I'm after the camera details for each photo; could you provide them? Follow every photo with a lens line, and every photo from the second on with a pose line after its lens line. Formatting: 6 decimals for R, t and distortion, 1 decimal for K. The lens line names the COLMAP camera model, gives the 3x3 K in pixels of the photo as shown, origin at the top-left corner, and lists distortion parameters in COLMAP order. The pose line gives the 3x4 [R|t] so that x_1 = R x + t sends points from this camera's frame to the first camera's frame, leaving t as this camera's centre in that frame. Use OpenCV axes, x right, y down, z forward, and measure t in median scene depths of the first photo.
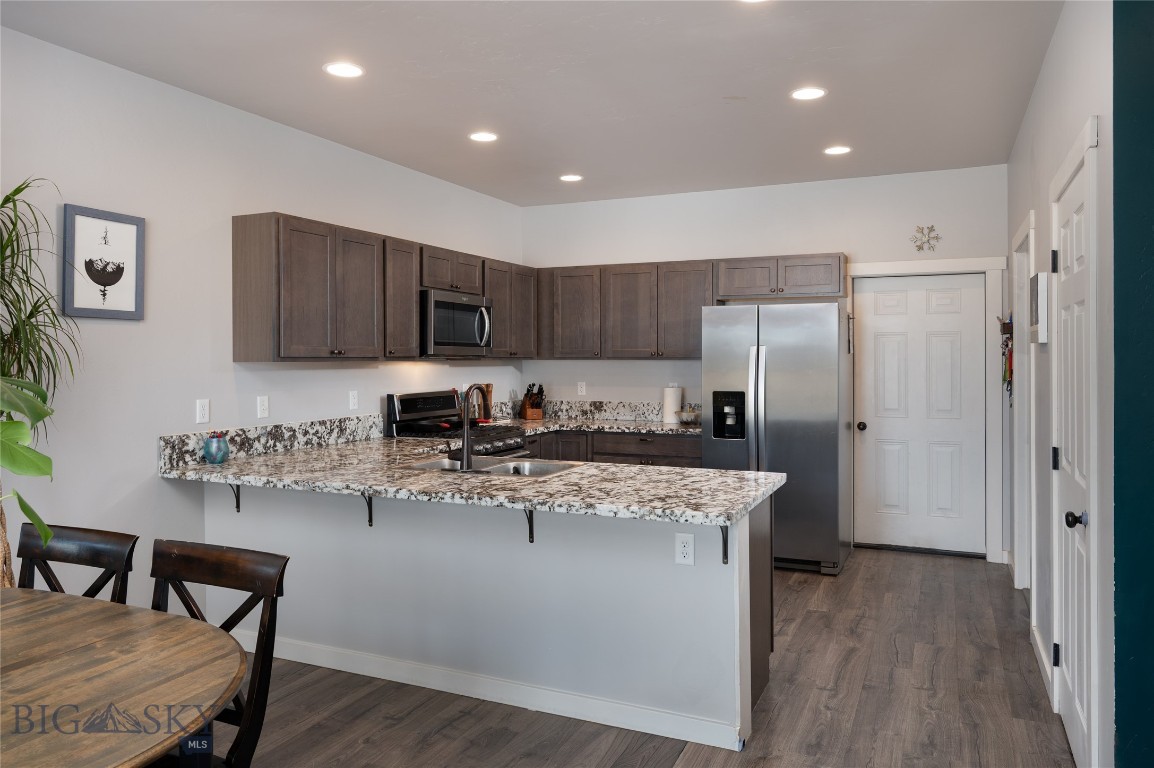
lens RADIAL K [[793.3, 0, 574.9], [0, 793.3, 365.3], [0, 0, 1]] dist [-0.010486, -0.000506]
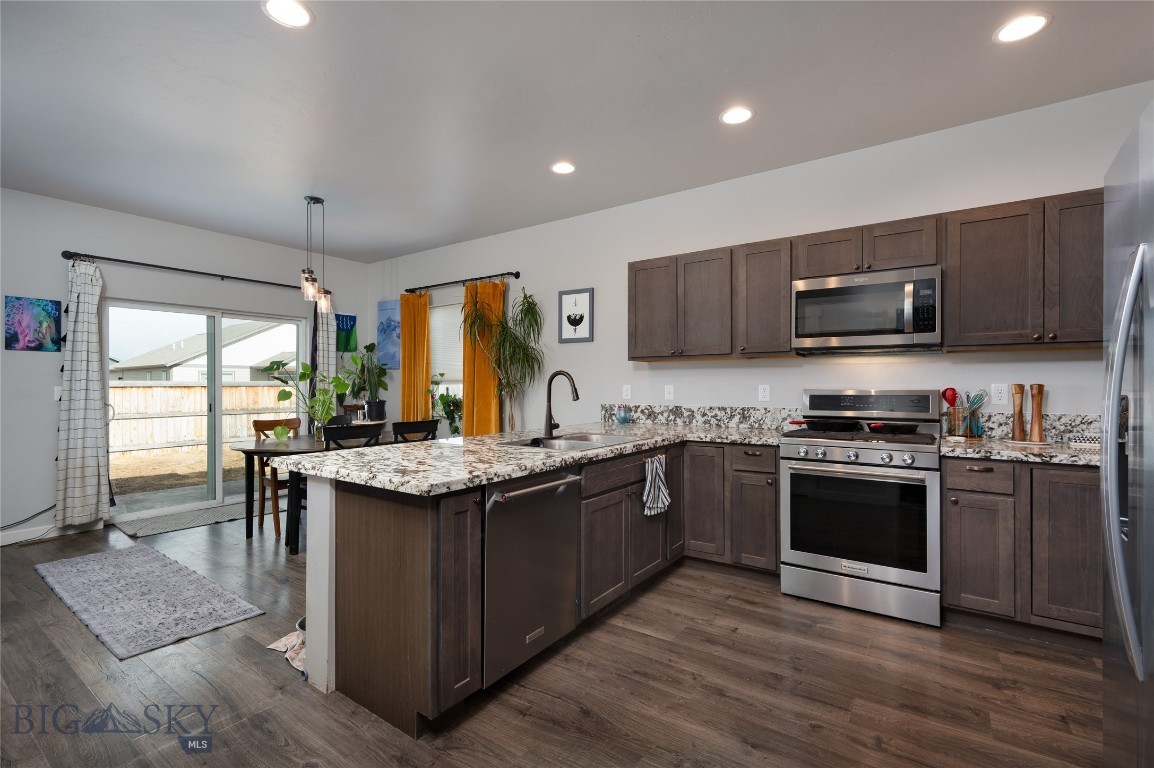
lens RADIAL K [[523.5, 0, 572.2], [0, 523.5, 377.9], [0, 0, 1]] dist [0.002791, -0.000318]
pose [[-0.193304, -0.011887, -0.981067, 0.661041], [-0.007327, 0.999916, -0.010671, 0.042302], [0.981111, 0.005125, -0.193375, 1.138428]]
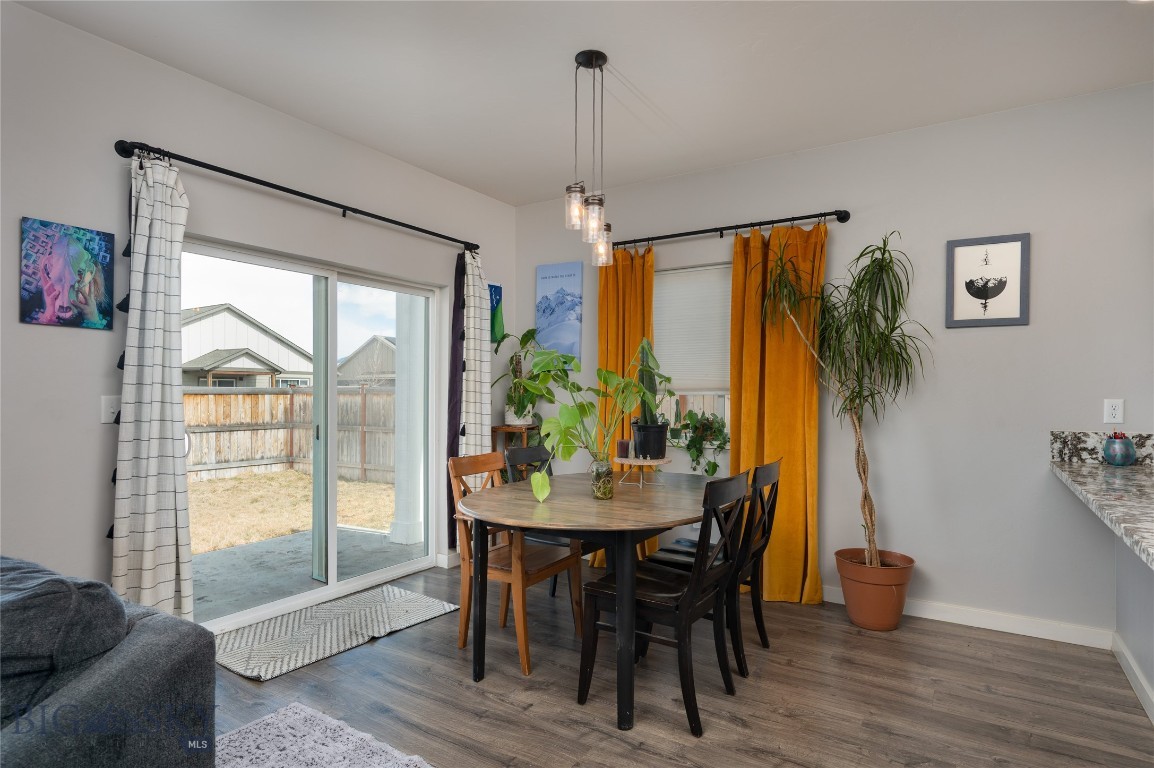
lens RADIAL K [[625.7, 0, 577.1], [0, 625.7, 388.0], [0, 0, 1]] dist [0.000068, -0.000360]
pose [[-0.143895, -0.009371, -0.989549, 0.398876], [-0.014069, 0.999873, -0.007422, 0.046208], [0.989493, 0.012854, -0.144009, 0.474266]]
